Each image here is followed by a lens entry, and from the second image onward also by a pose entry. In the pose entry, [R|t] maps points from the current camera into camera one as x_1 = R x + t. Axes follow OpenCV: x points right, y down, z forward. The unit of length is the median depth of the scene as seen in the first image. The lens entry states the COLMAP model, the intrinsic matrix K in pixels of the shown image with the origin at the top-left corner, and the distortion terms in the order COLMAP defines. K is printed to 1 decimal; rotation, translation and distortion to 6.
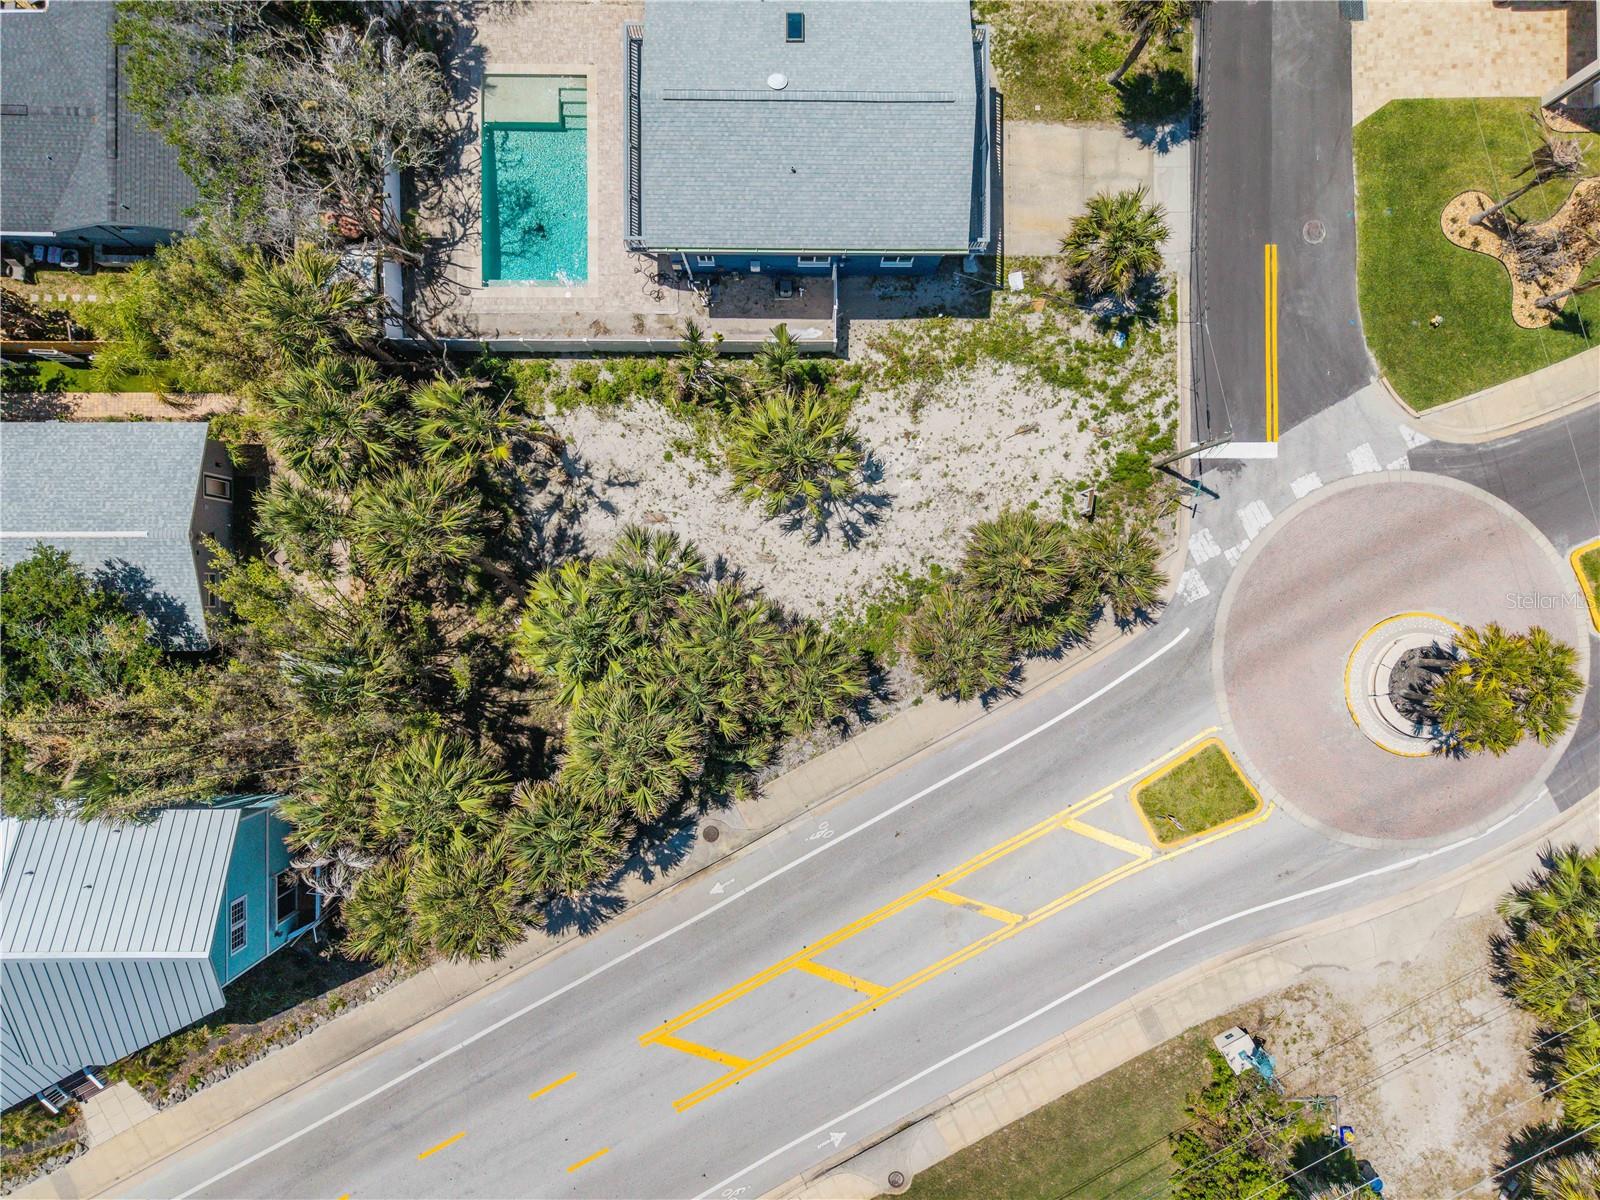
lens RADIAL K [[1057.3, 0, 797.1], [0, 1057.3, 631.4], [0, 0, 1]] dist [0.050061, -0.067947]
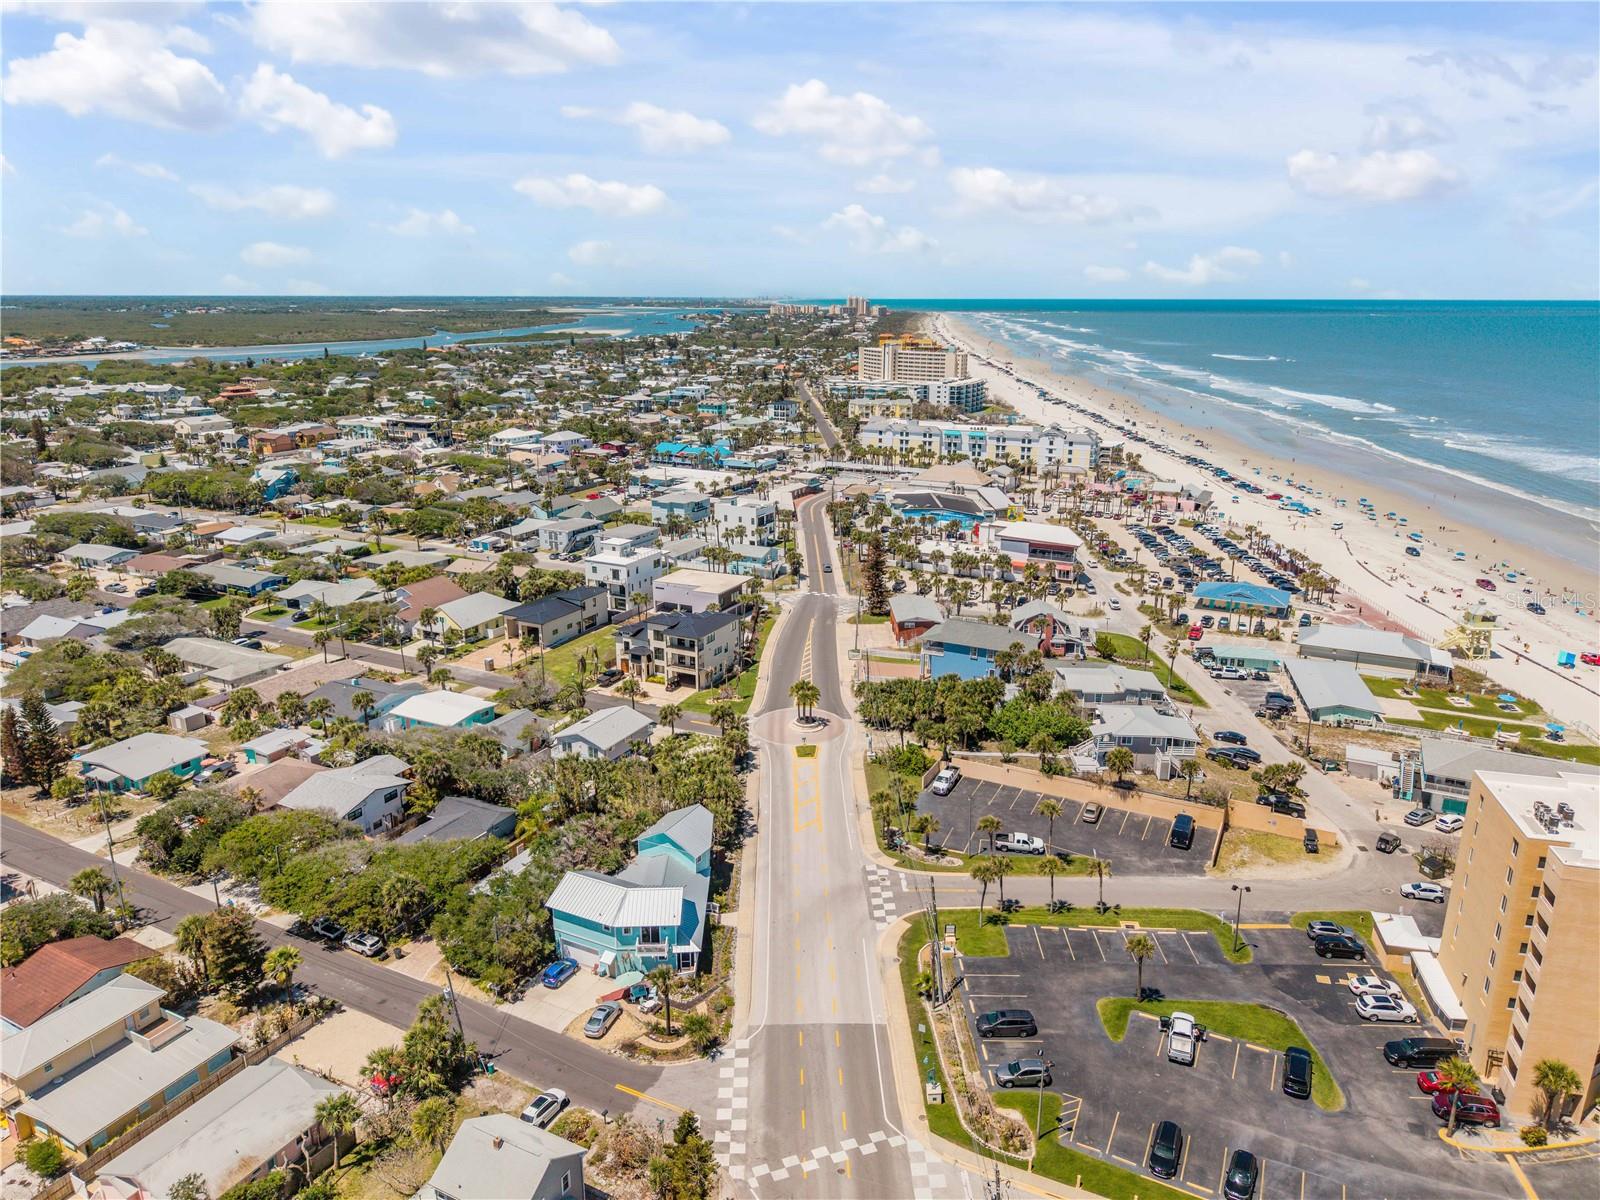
lens RADIAL K [[1057.3, 0, 797.1], [0, 1057.3, 631.4], [0, 0, 1]] dist [0.050061, -0.067947]
pose [[0.459163, -0.284851, 0.841444, -2.619782], [0.888152, 0.127115, -0.441619, 1.696189], [0.018836, 0.950106, 0.311358, -0.544327]]
